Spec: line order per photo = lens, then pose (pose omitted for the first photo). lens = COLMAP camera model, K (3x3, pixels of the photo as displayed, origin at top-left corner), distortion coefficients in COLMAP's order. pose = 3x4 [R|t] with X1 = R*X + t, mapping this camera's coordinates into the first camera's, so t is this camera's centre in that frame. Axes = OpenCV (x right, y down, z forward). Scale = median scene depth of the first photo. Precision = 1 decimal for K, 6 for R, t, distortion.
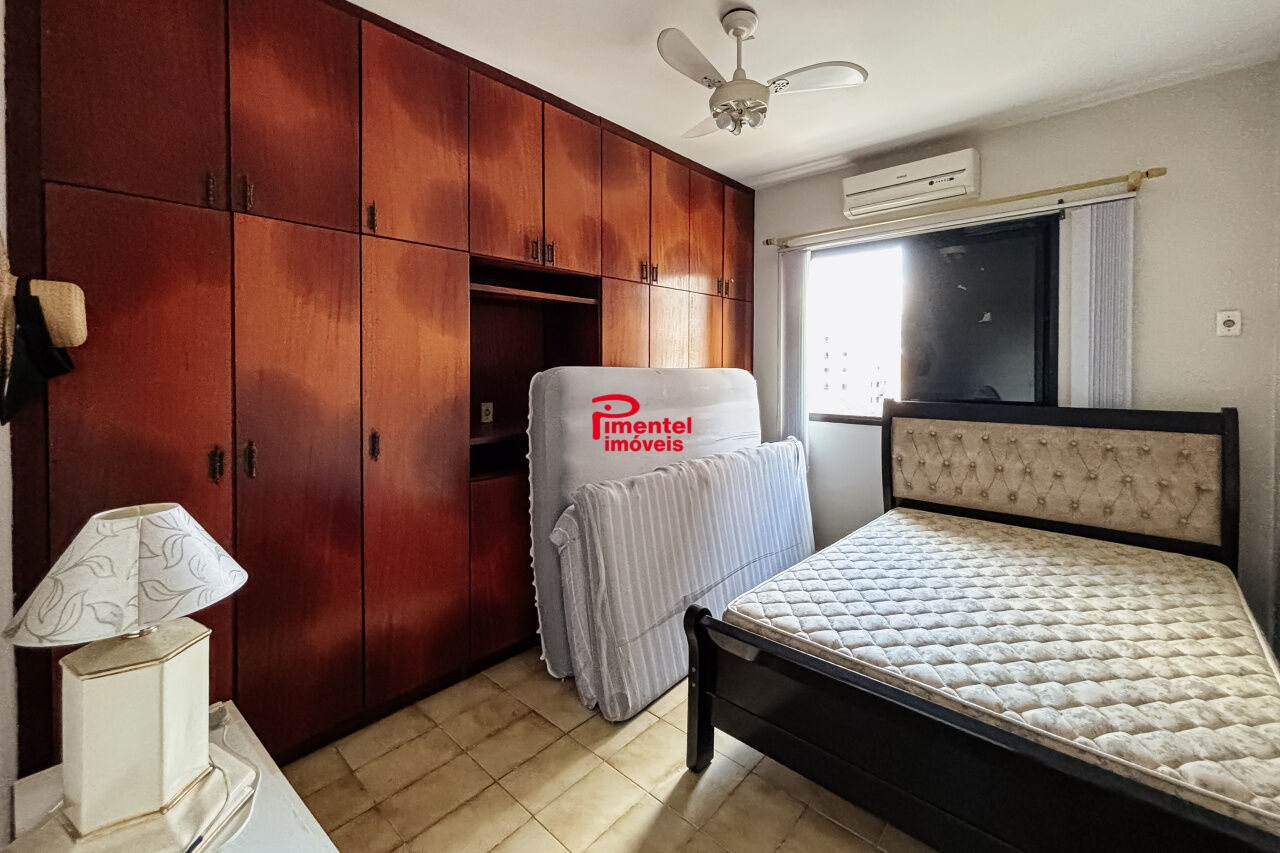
lens RADIAL K [[532.9, 0, 641.7], [0, 532.9, 371.4], [0, 0, 1]] dist [0.000240, -0.000421]
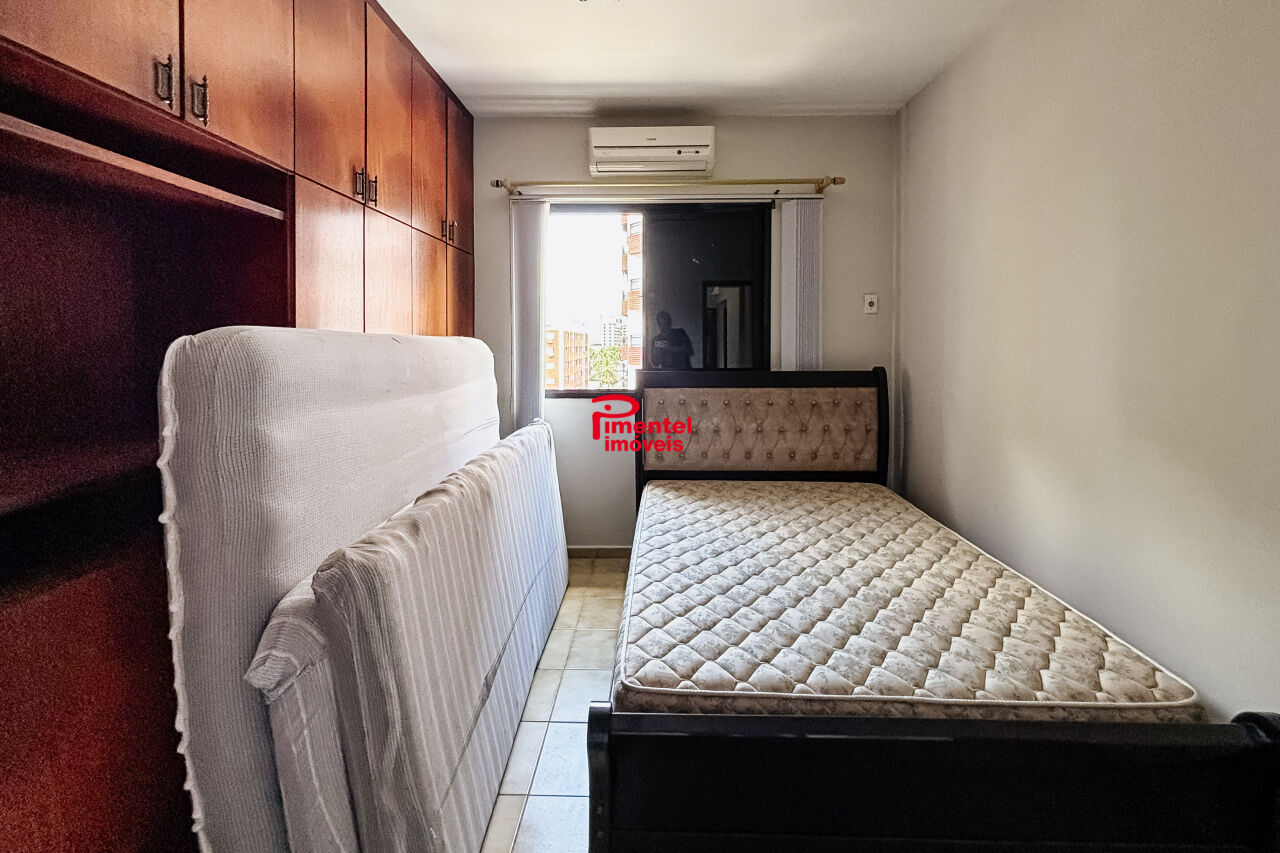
lens RADIAL K [[535.5, 0, 666.1], [0, 535.5, 347.2], [0, 0, 1]] dist [-0.000912, 0.001518]
pose [[0.751416, -0.006760, 0.659794, -0.168008], [0.005057, 0.999977, 0.004487, 0.010060], [-0.659809, -0.000035, 0.751433, 0.316715]]
